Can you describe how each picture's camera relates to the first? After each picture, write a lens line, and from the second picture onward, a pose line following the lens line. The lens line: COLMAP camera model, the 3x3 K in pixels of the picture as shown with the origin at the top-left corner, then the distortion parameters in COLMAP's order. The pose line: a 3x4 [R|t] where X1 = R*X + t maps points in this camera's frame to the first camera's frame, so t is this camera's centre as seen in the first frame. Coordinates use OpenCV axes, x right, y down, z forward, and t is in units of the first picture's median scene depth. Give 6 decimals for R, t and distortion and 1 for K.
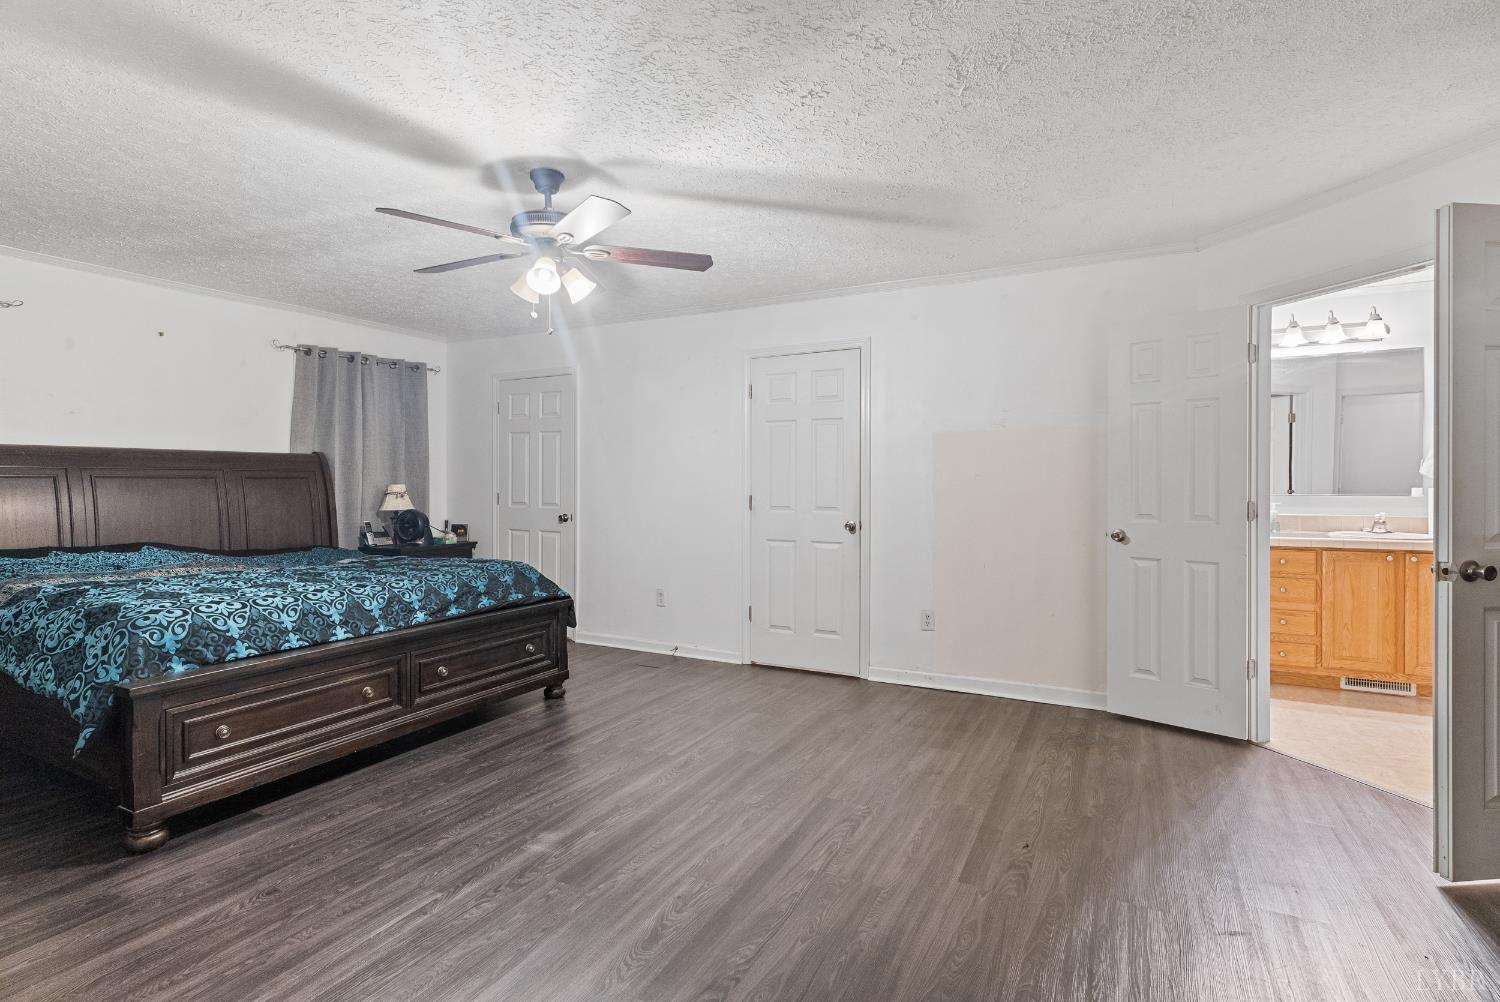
lens RADIAL K [[720.4, 0, 748.8], [0, 720.4, 488.8], [0, 0, 1]] dist [-0.000191, -0.000276]
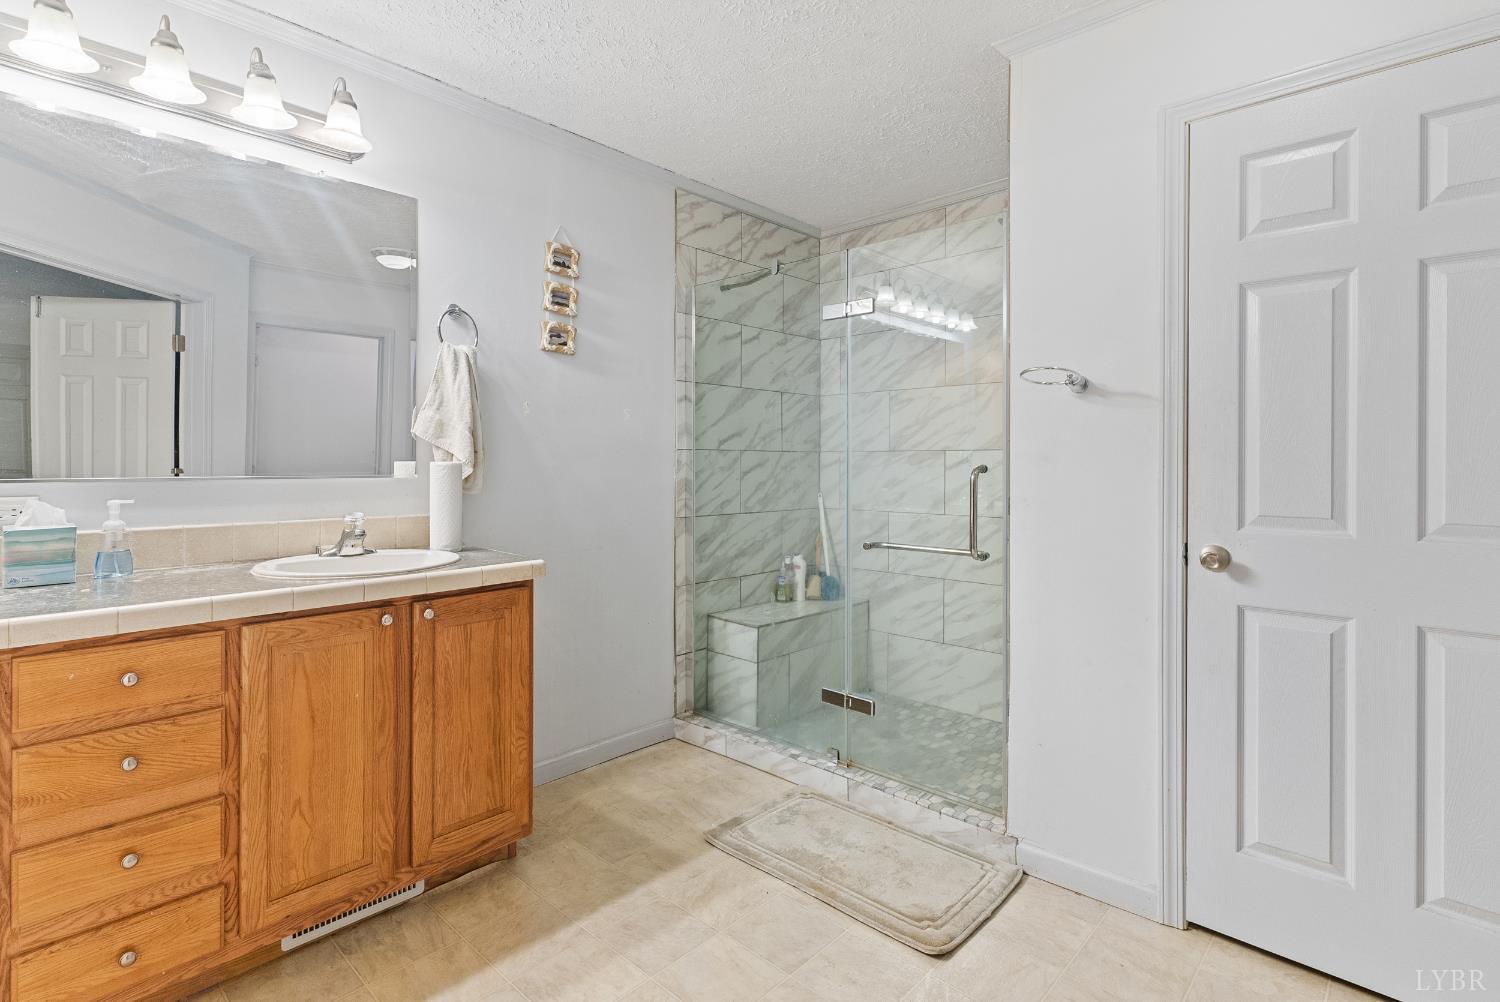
lens RADIAL K [[727.1, 0, 744.1], [0, 727.1, 463.5], [0, 0, 1]] dist [0.002246, 0.000784]
pose [[0.274682, 0.003048, 0.961530, 0.504604], [0.005198, 0.999976, -0.004654, 0.004085], [-0.961521, 0.006276, 0.274659, 0.644701]]
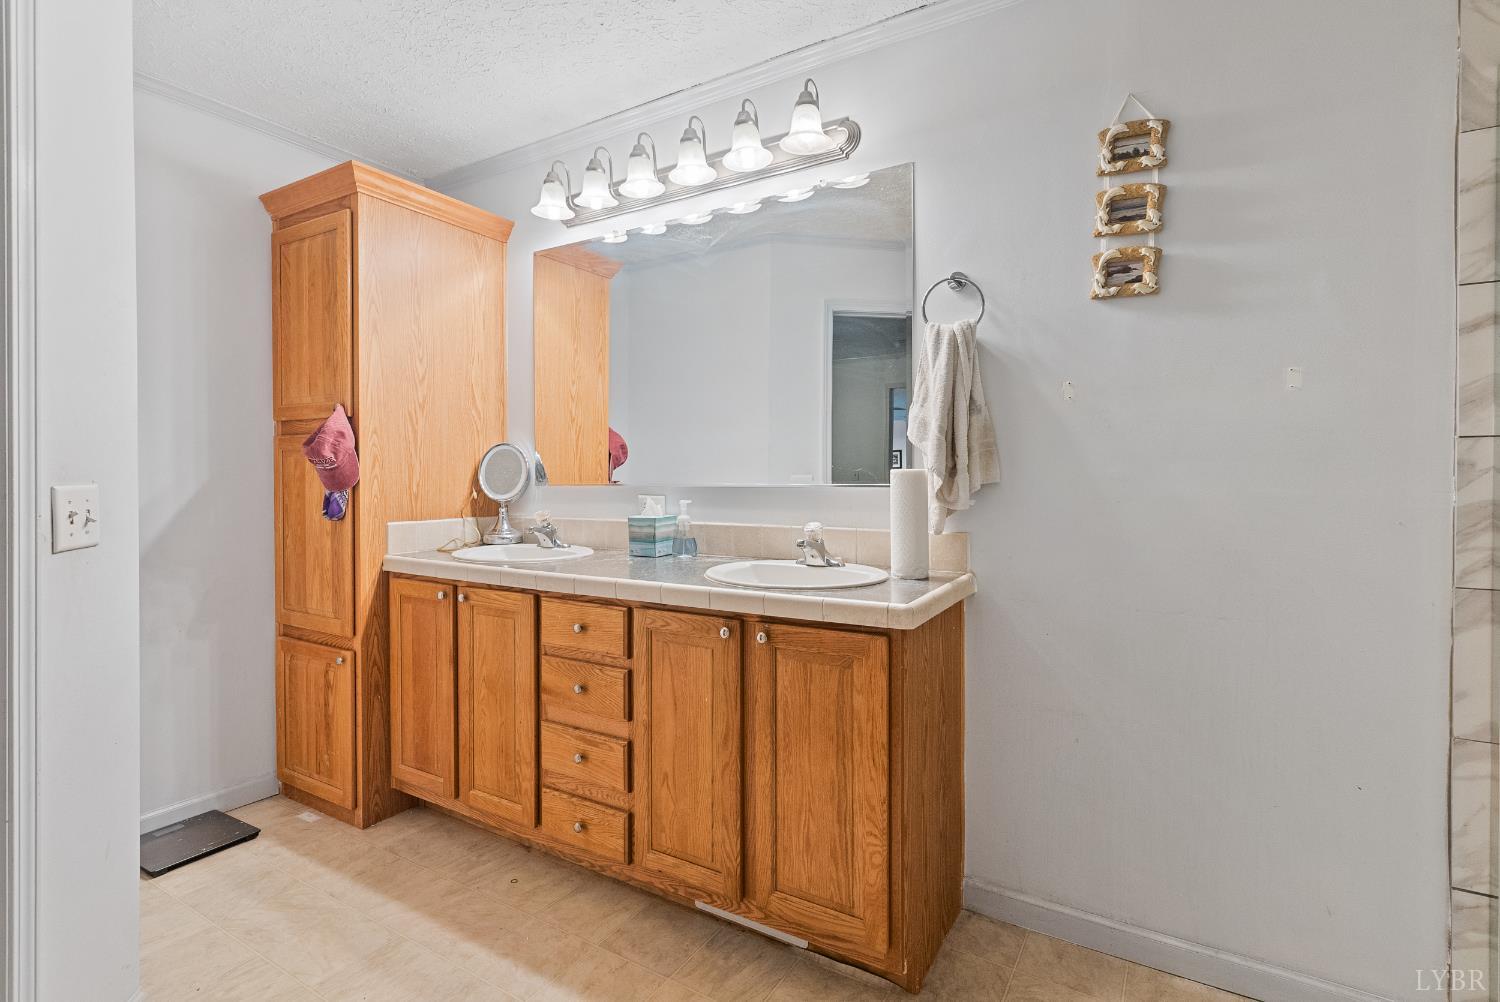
lens RADIAL K [[731.2, 0, 744.8], [0, 731.2, 484.2], [0, 0, 1]] dist [0.001546, 0.000114]
pose [[0.997327, 0.000533, -0.073068, 0.902029], [-0.000029, 0.999976, 0.006888, 0.005276], [0.073070, -0.006867, 0.997303, 0.549253]]
